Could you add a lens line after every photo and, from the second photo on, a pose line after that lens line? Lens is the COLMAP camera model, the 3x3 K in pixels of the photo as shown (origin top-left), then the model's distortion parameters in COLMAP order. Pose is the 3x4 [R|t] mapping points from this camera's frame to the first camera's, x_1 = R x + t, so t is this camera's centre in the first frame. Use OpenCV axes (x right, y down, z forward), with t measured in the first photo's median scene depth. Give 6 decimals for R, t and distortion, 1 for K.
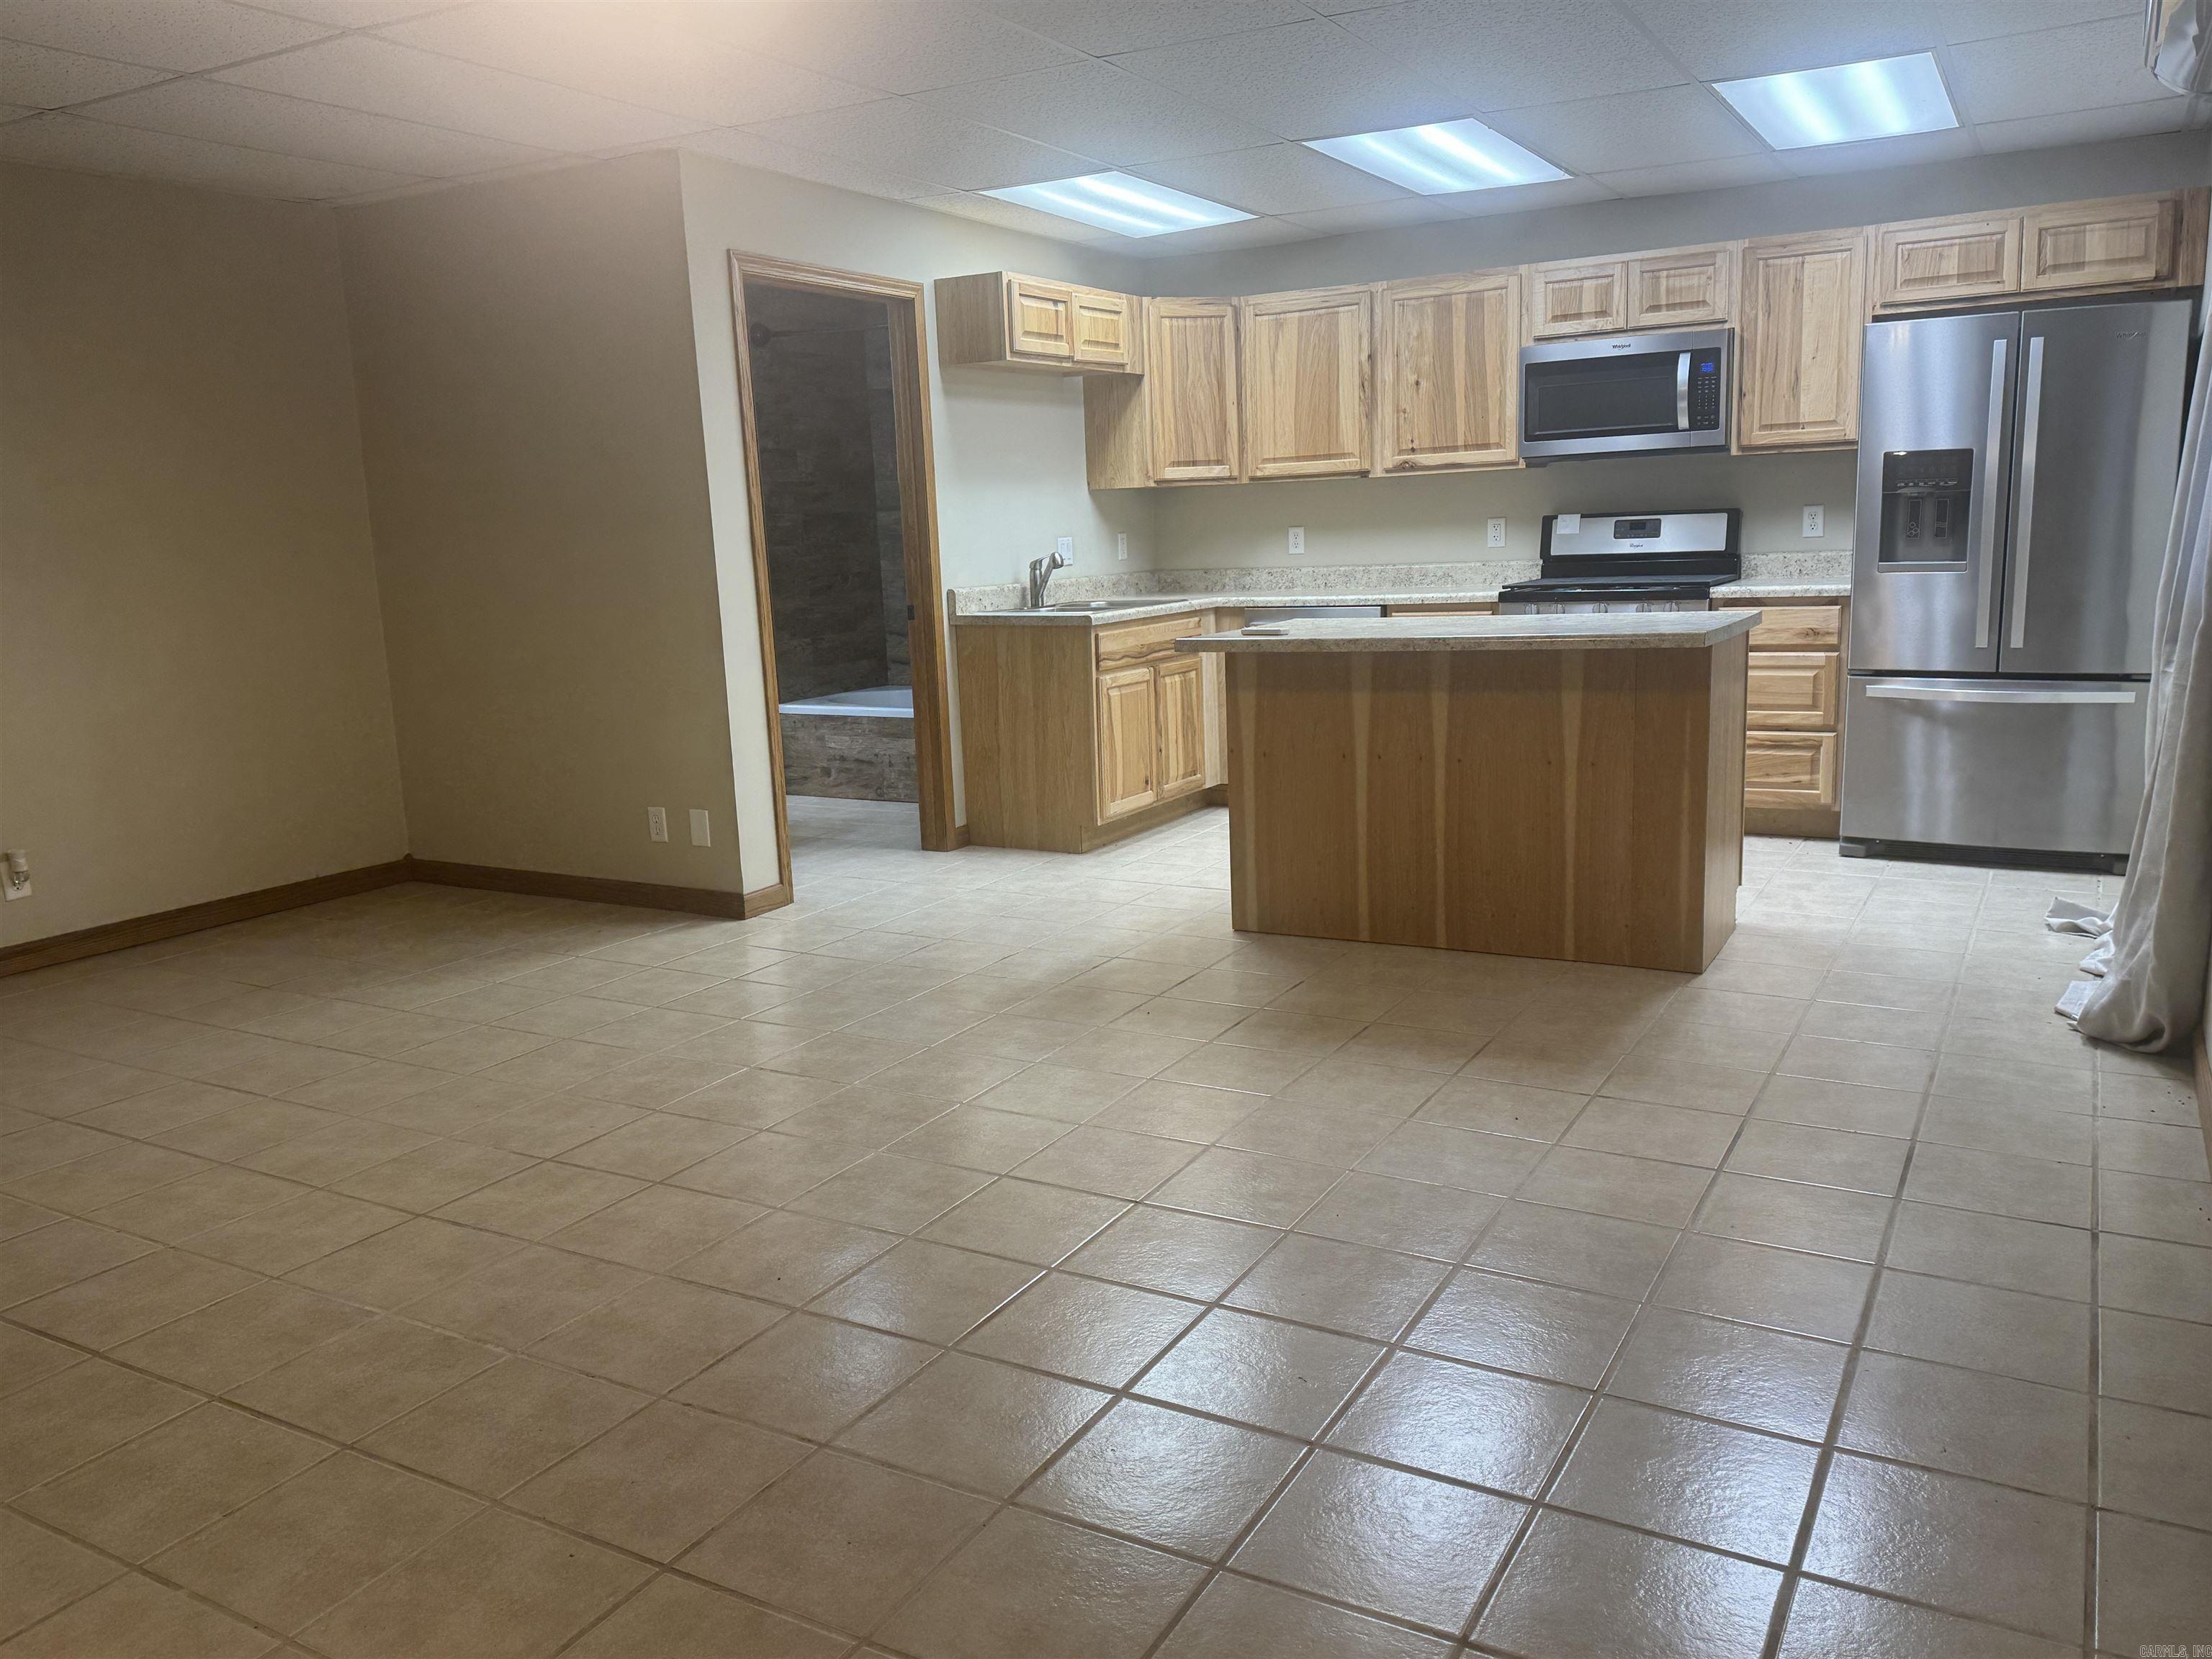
lens RADIAL K [[1648.7, 0, 1111.3], [0, 1648.7, 866.3], [0, 0, 1]] dist [0.111350, -0.278325]
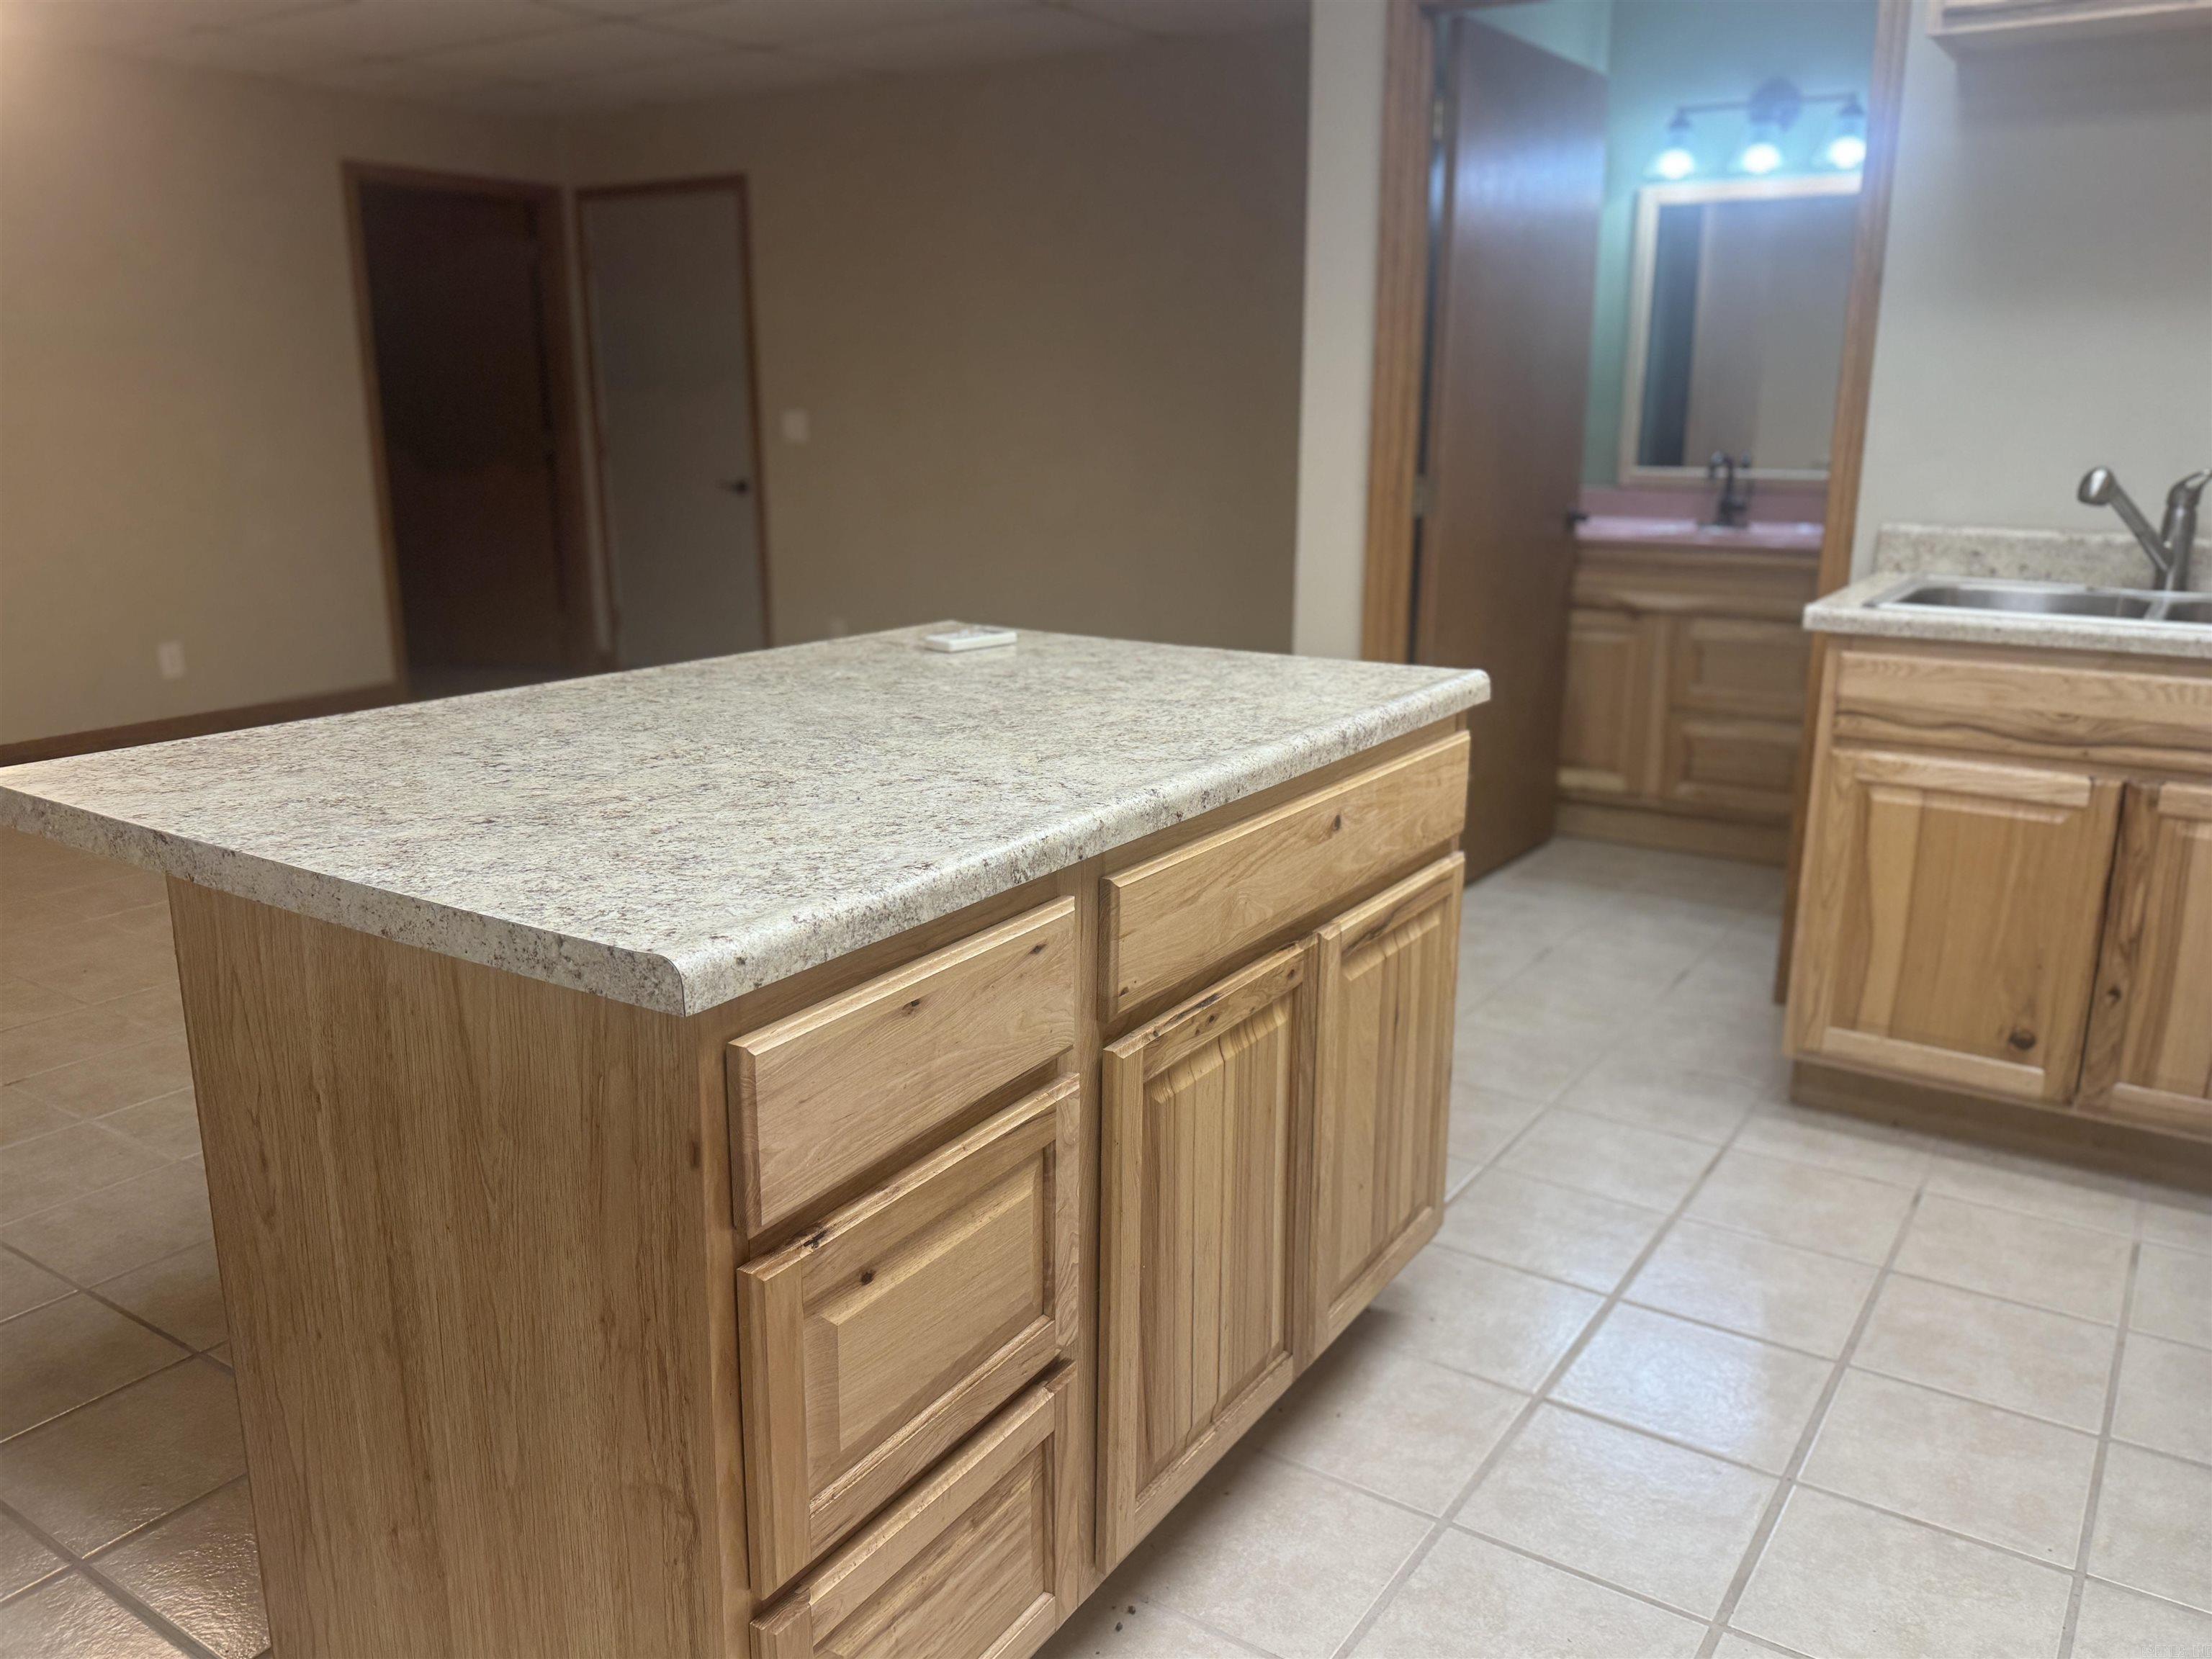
lens RADIAL K [[1712.6, 0, 1099.8], [0, 1712.6, 827.7], [0, 0, 1]] dist [0.112877, -0.157013]
pose [[-0.072325, 0.282542, -0.956525, 0.436439], [-0.204590, 0.934440, 0.291488, -0.179578], [0.976172, 0.216777, -0.009778, 0.762960]]
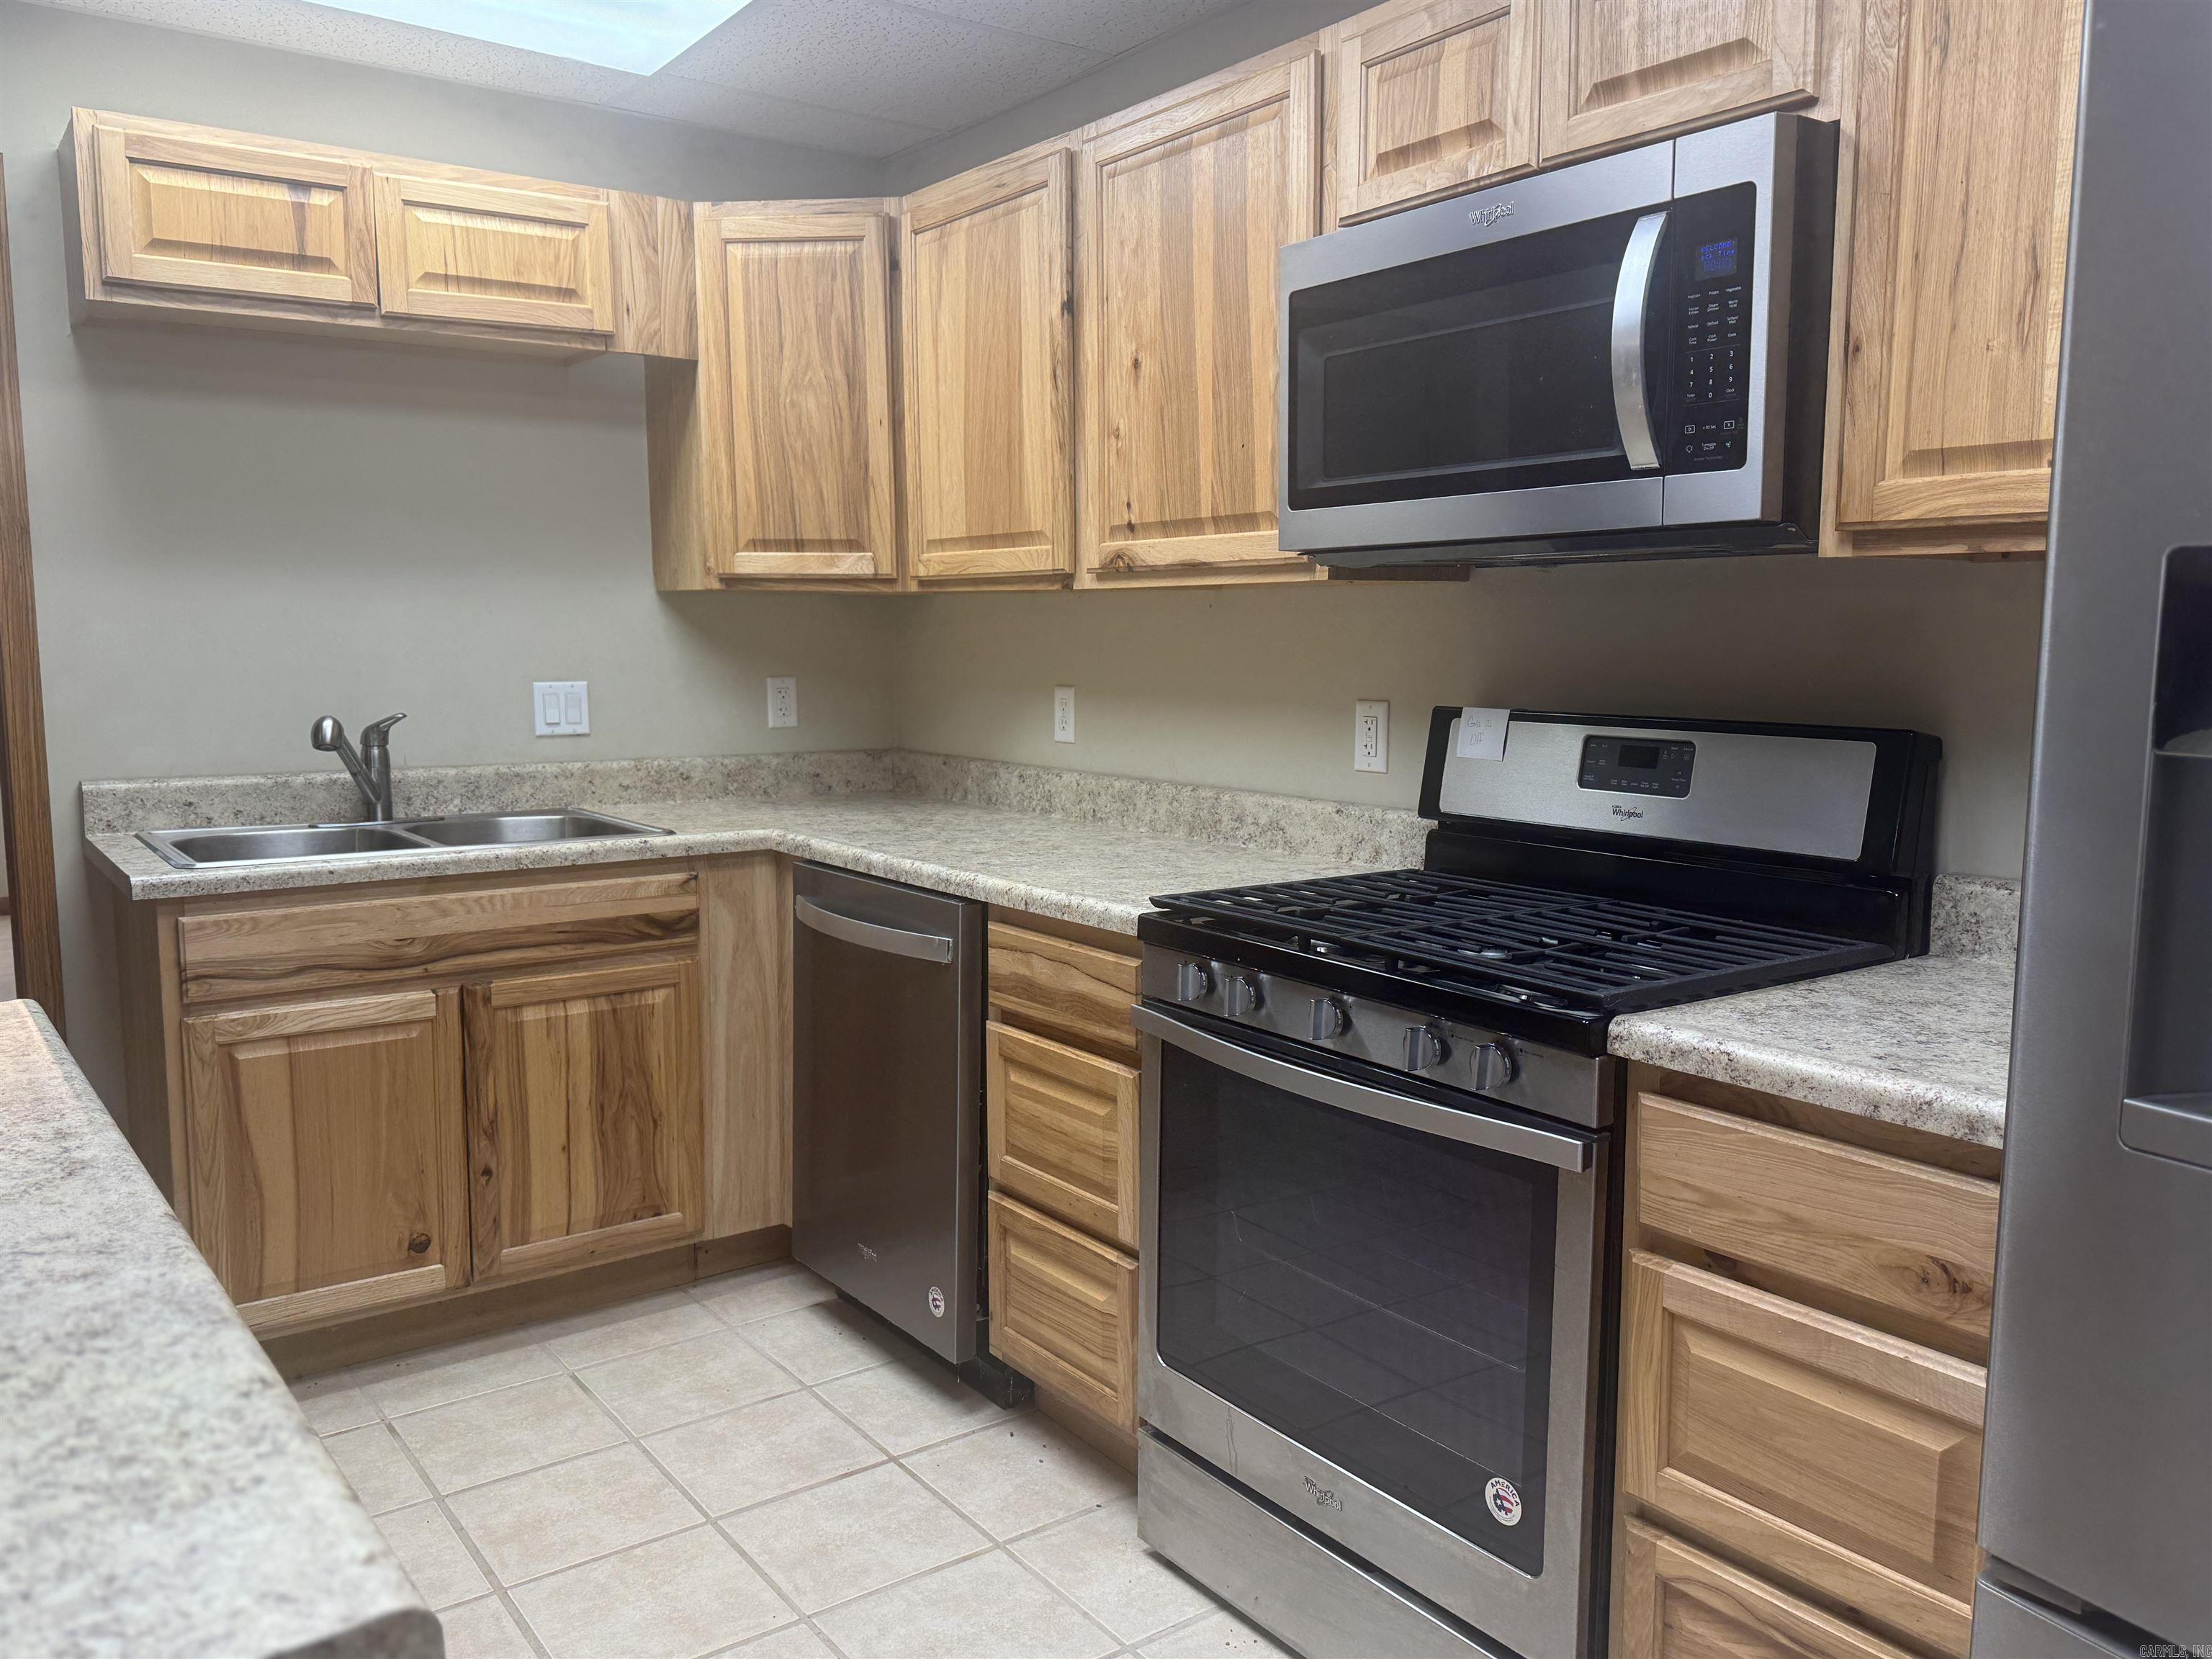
lens RADIAL K [[1693.8, 0, 1120.9], [0, 1693.8, 831.9], [0, 0, 1]] dist [0.111898, -0.163244]
pose [[0.911609, 0.091731, -0.400693, 0.362449], [-0.122266, 0.991173, -0.051254, -0.158338], [0.392454, 0.095715, 0.914778, 0.639551]]
